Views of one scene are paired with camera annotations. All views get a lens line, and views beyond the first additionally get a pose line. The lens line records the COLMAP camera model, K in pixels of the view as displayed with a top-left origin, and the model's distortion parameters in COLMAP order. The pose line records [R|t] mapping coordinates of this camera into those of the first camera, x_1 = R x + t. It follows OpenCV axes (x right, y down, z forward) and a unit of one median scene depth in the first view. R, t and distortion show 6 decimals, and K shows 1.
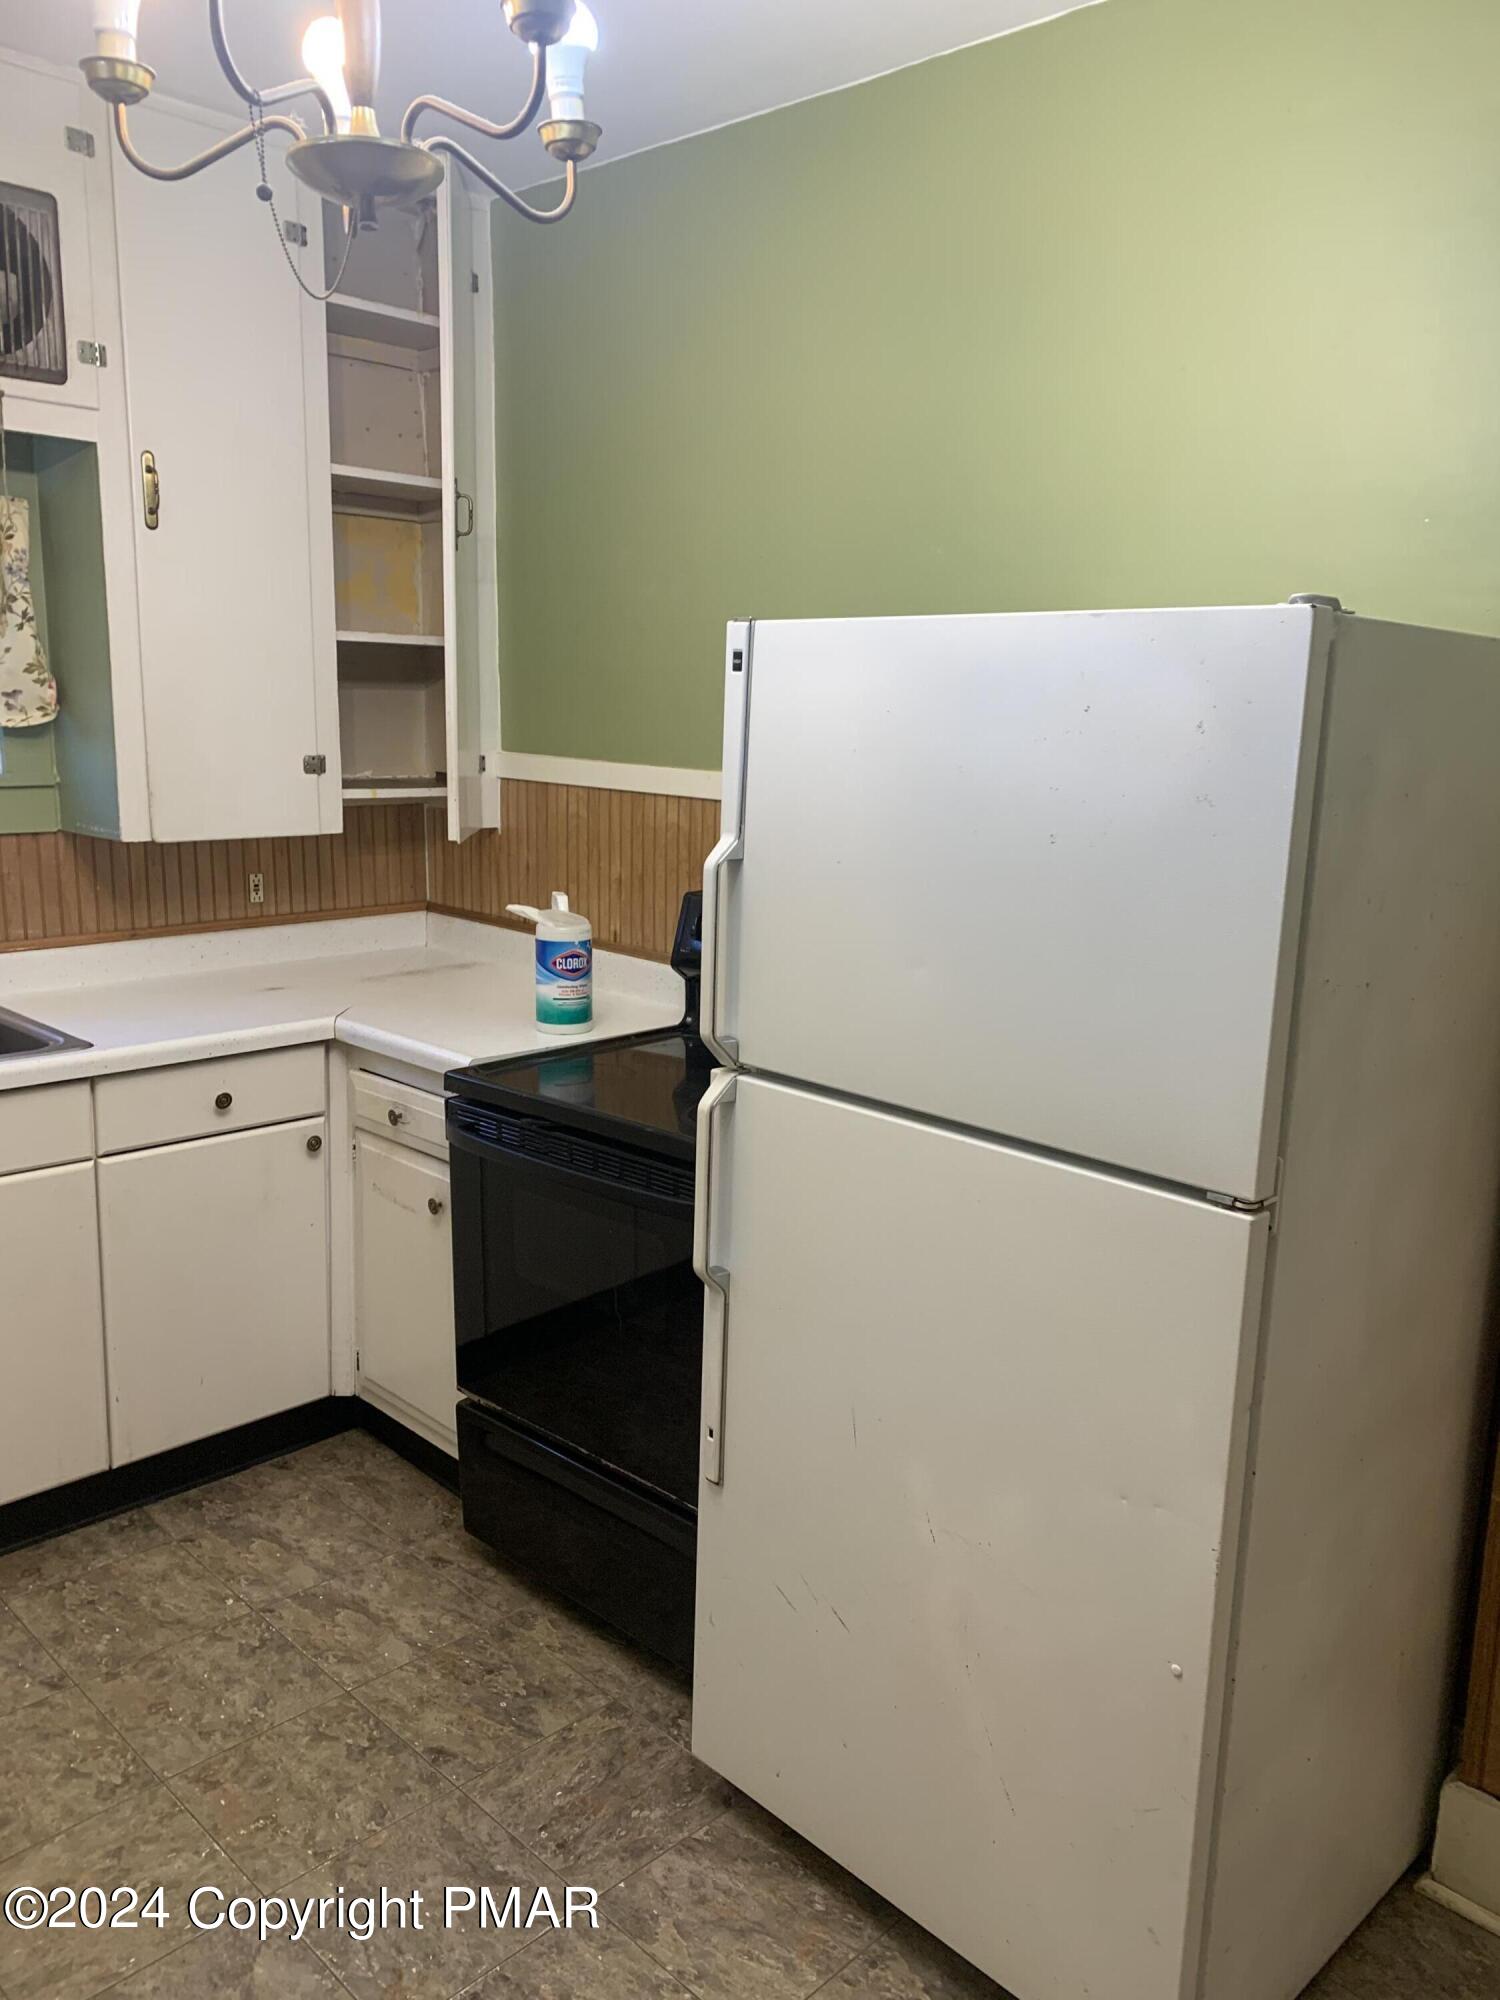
lens RADIAL K [[1519.7, 0, 751.8], [0, 1519.7, 1003.7], [0, 0, 1]] dist [0.035103, -0.027366]
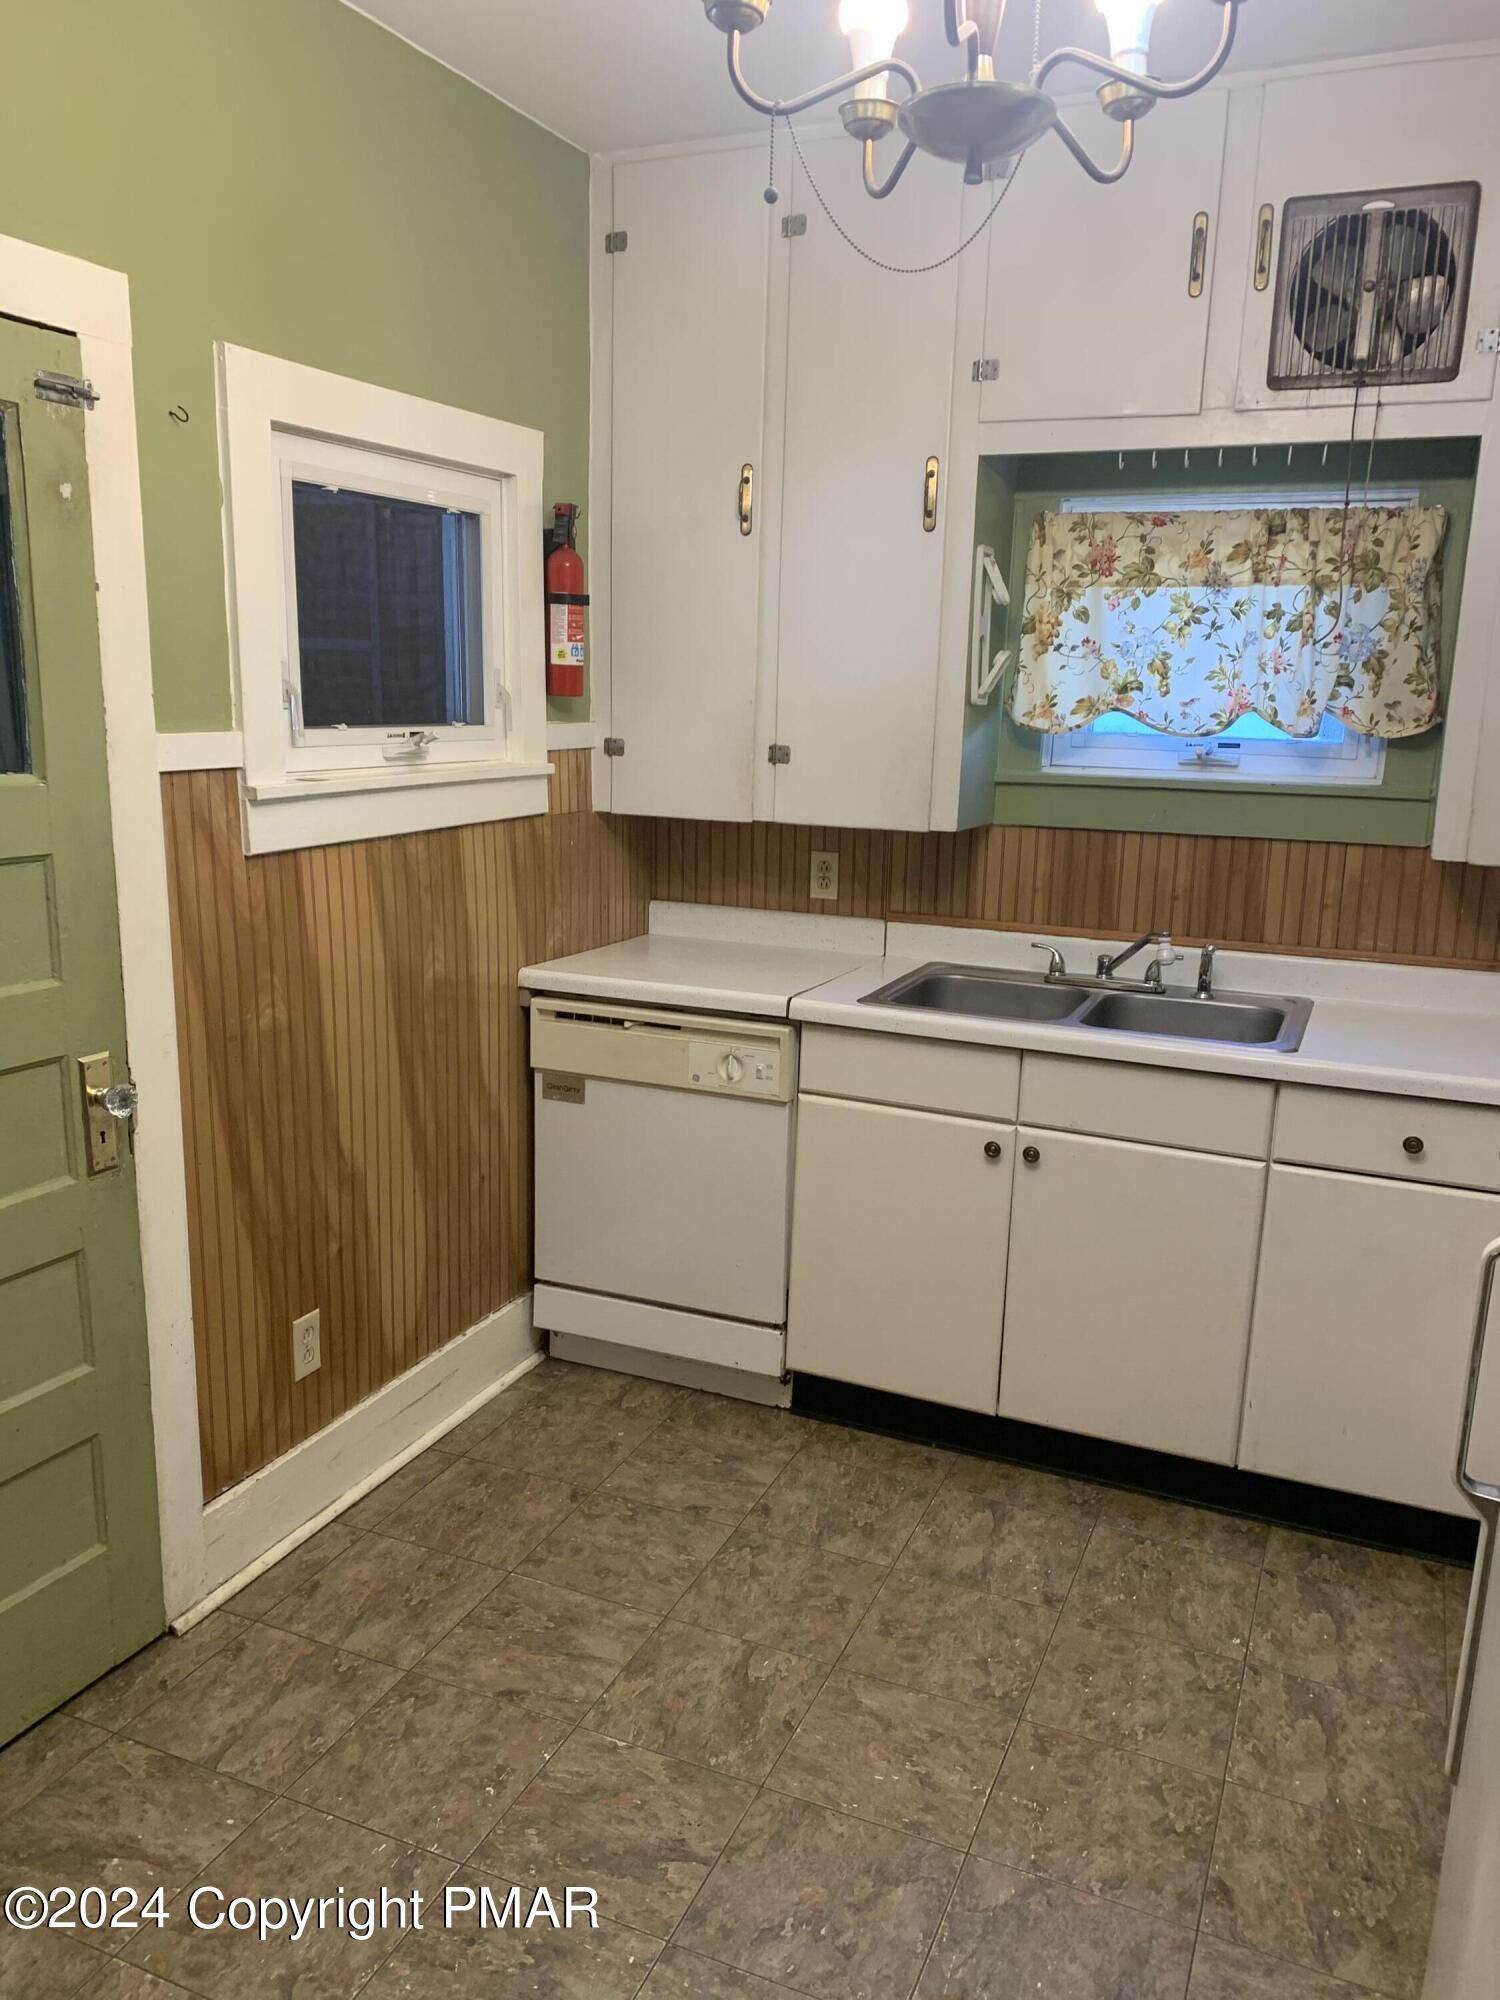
lens RADIAL K [[1519.7, 0, 747.9], [0, 1519.7, 1008.5], [0, 0, 1]] dist [0.035103, -0.027366]
pose [[0.364961, 0.173562, -0.914702, 0.344938], [-0.194247, 0.975044, 0.107508, -0.038542], [0.910534, 0.138442, 0.389566, 0.282724]]
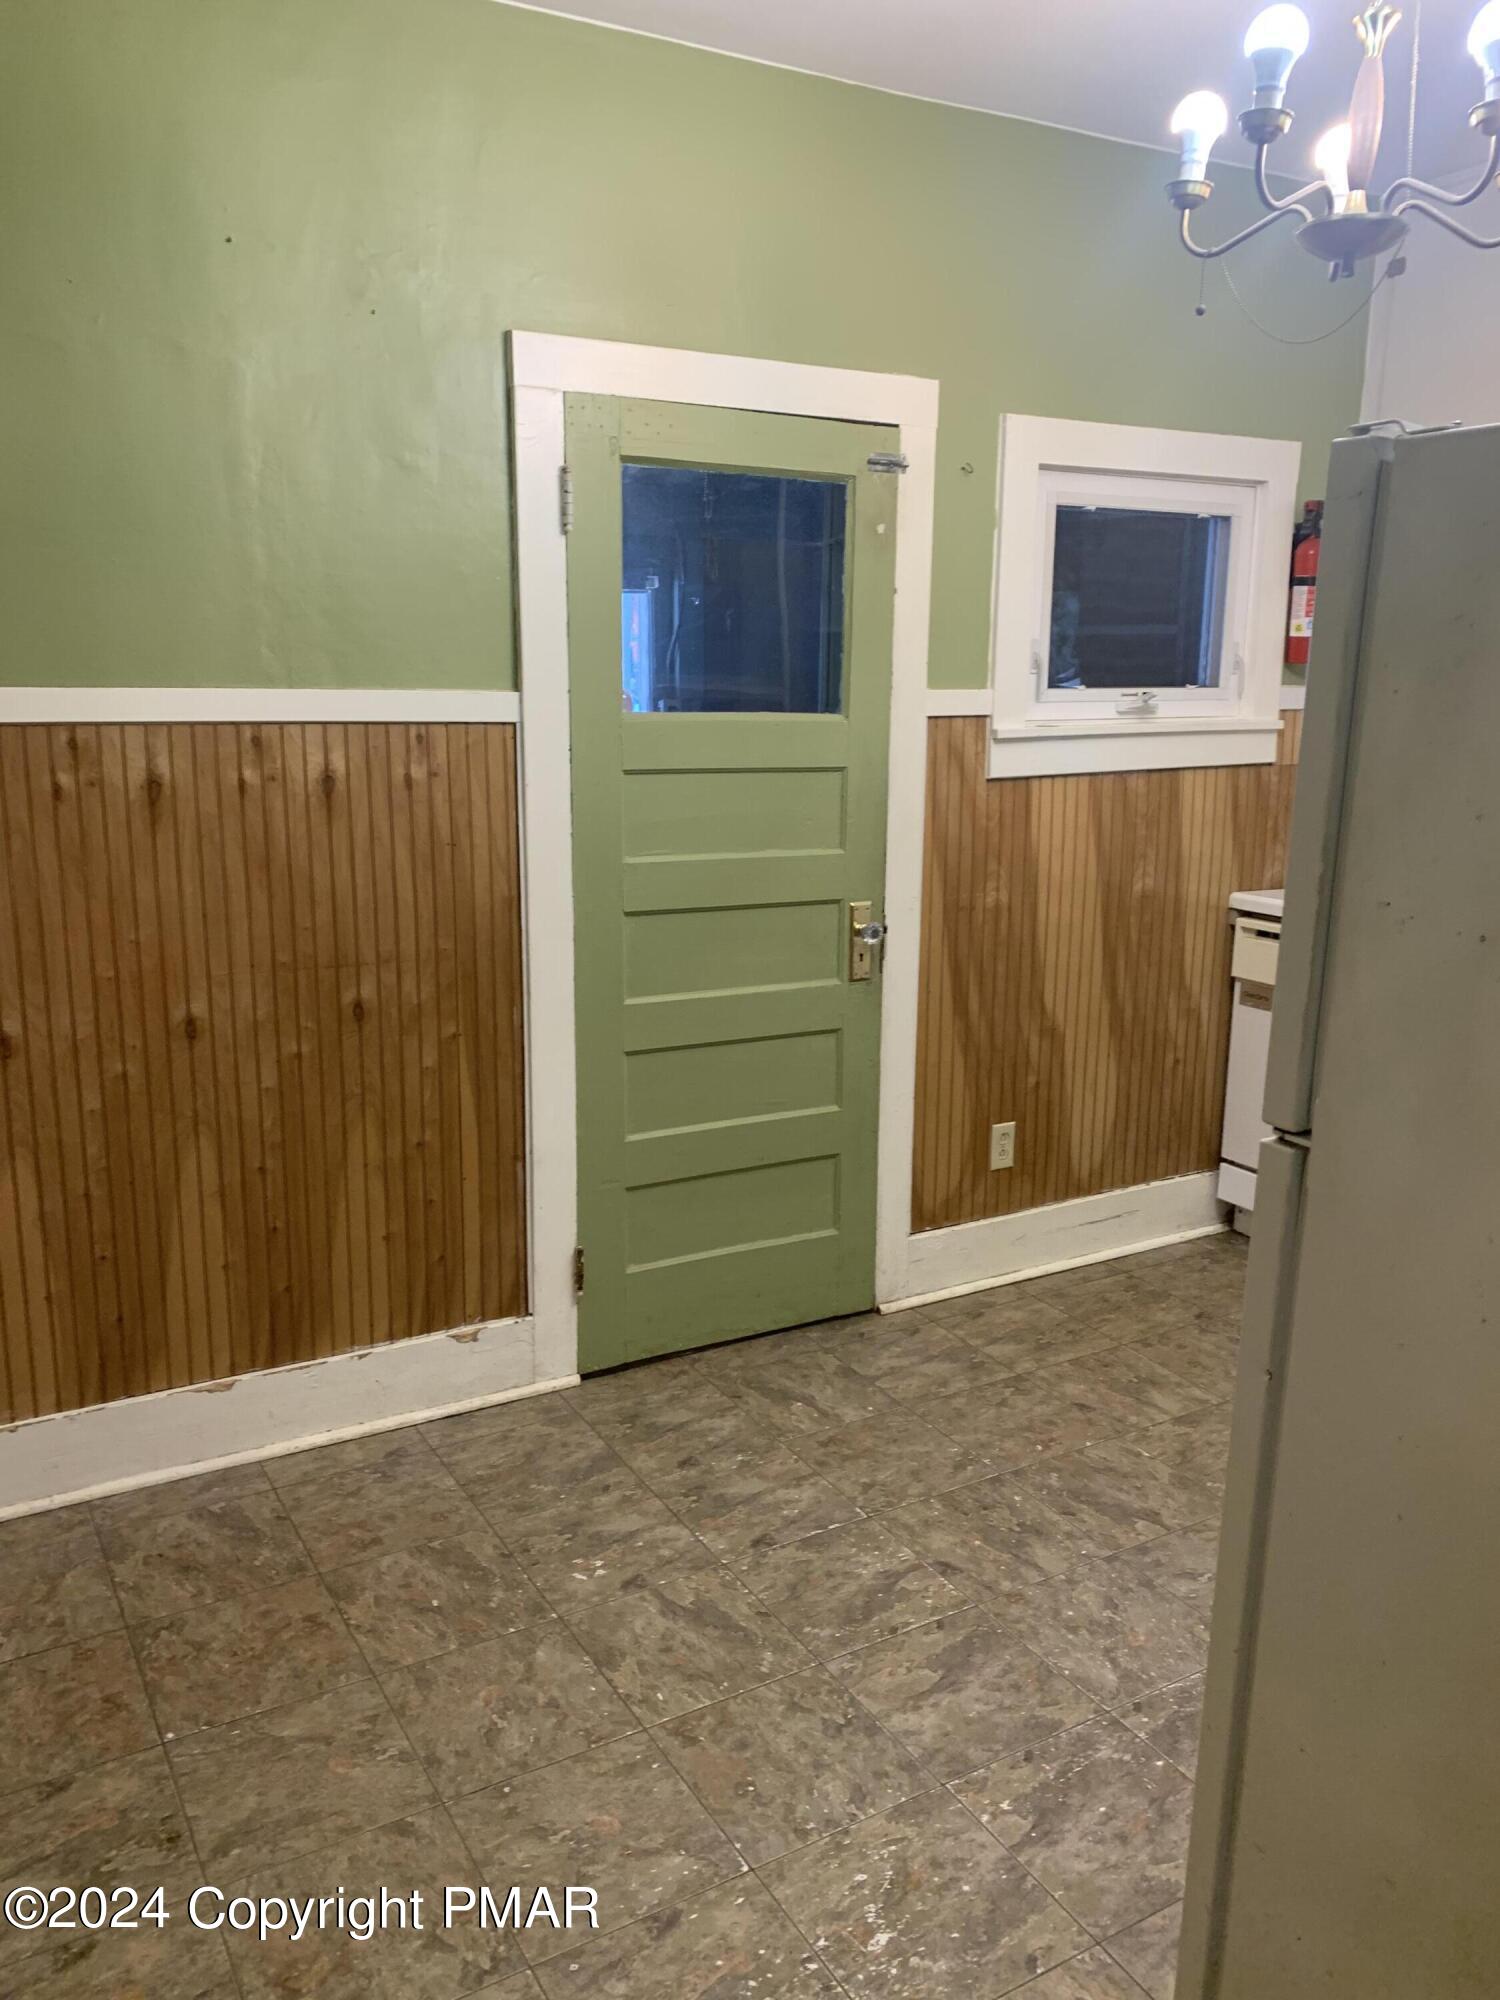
lens RADIAL K [[1519.7, 0, 747.6], [0, 1519.7, 998.9], [0, 0, 1]] dist [0.035103, -0.027366]
pose [[-0.256576, 0.175081, -0.950534, 0.682047], [-0.203359, 0.951662, 0.230182, -0.048307], [0.944888, 0.252359, -0.208569, 0.477111]]
